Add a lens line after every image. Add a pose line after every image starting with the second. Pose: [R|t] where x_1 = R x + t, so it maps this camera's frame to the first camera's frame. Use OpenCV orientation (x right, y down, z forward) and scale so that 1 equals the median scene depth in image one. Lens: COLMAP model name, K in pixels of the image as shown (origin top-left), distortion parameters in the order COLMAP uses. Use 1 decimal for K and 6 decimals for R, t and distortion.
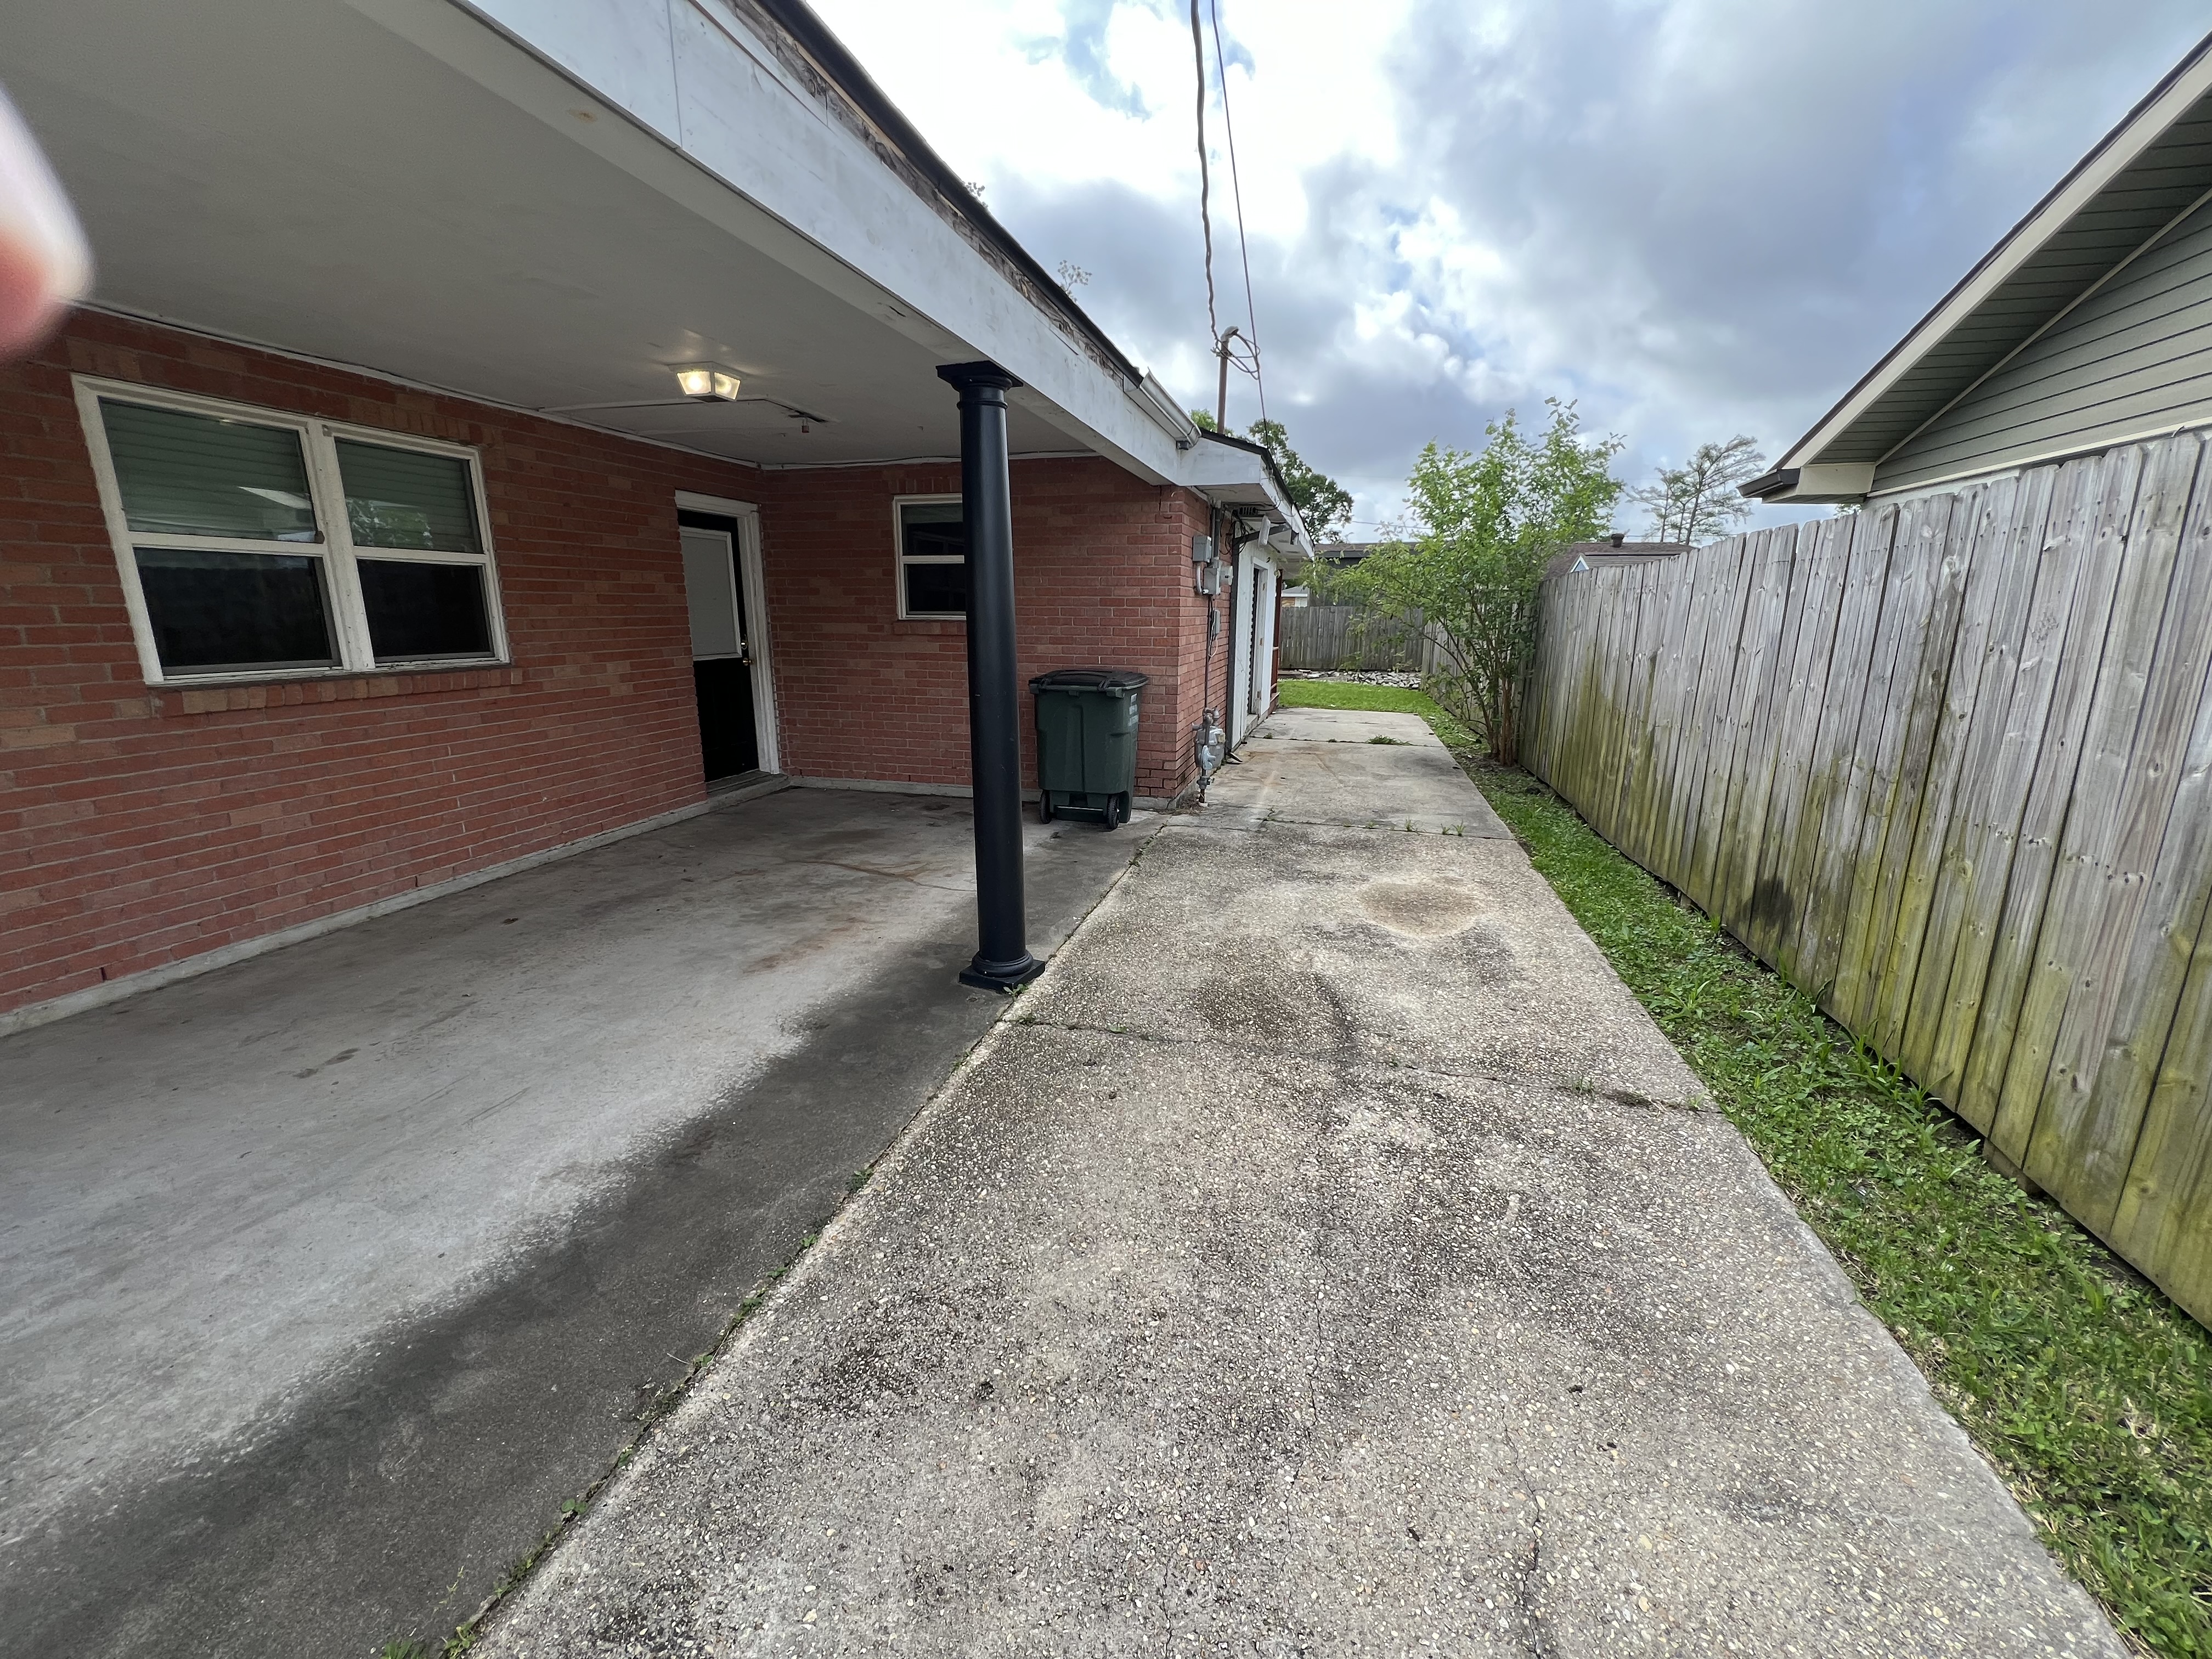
lens RADIAL K [[905.6, 0, 1102.2], [0, 905.6, 821.0], [0, 0, 1]] dist [-0.000221, 0.000052]
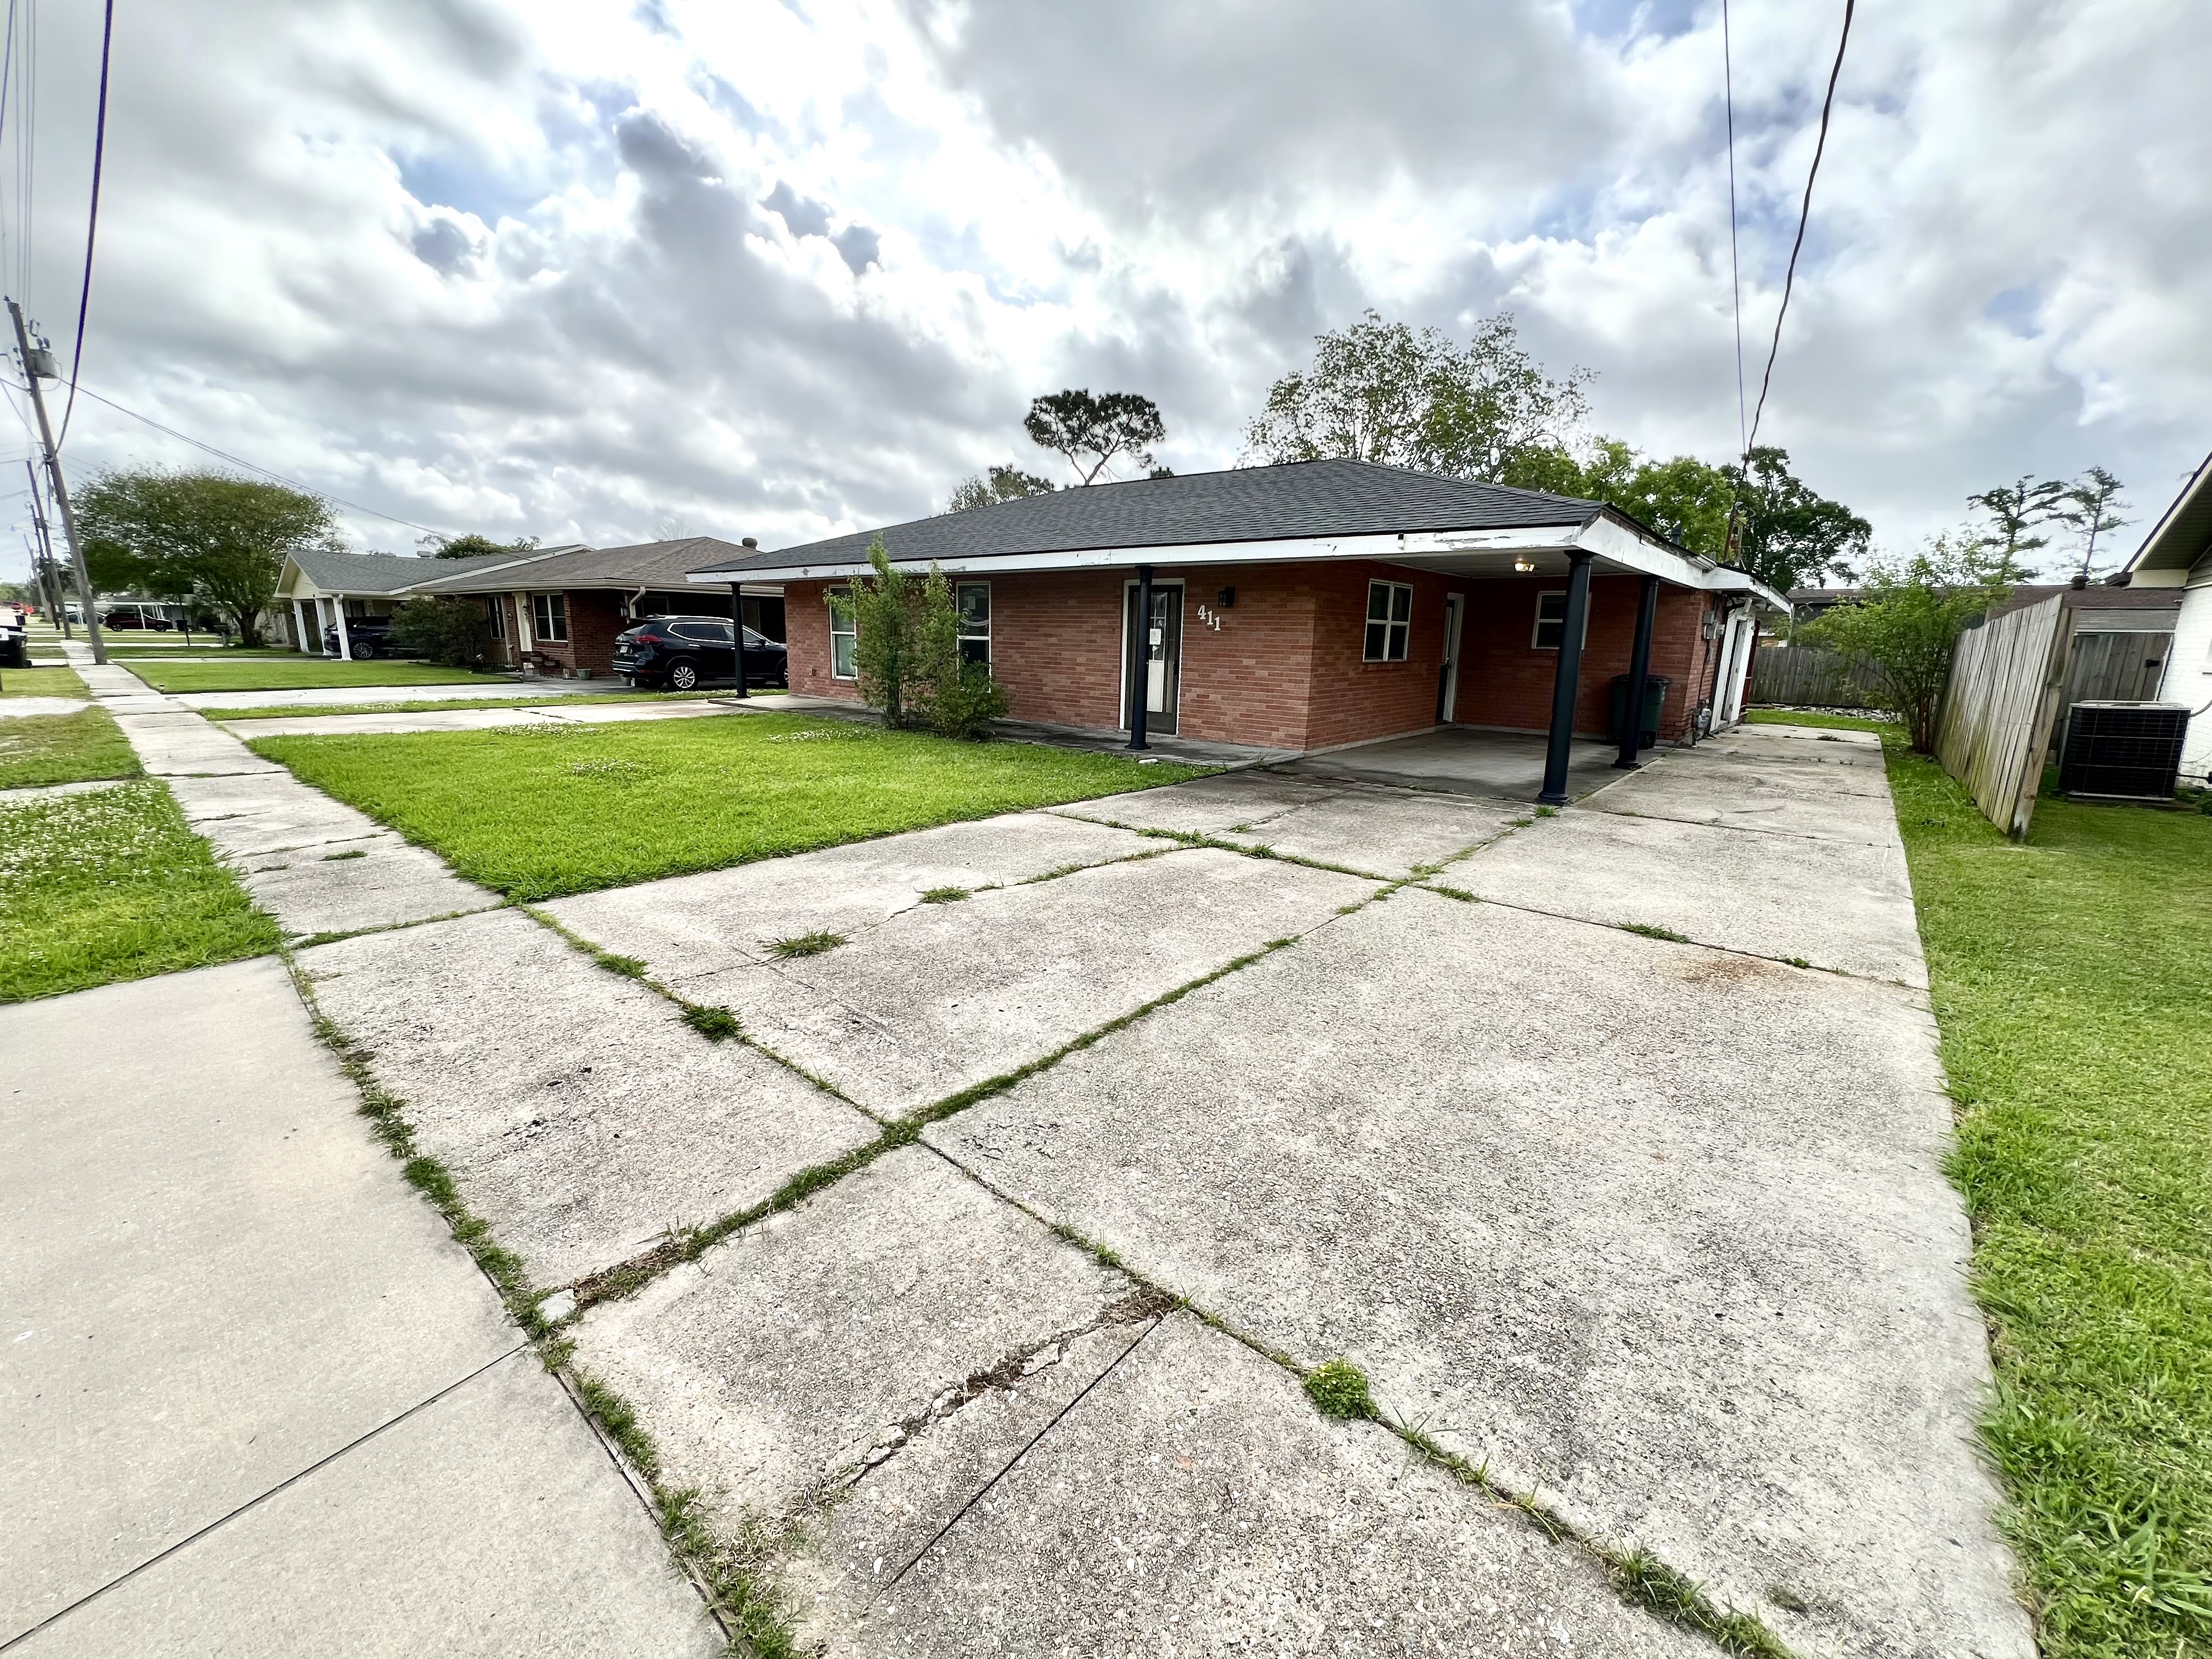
lens RADIAL K [[882.4, 0, 1106.3], [0, 882.4, 822.0], [0, 0, 1]] dist [-0.000547, 0.000249]
pose [[0.904899, 0.102759, -0.413035, -0.164592], [-0.114096, 0.993466, -0.002801, 0.206692], [0.410049, 0.049660, 0.910711, -0.876075]]
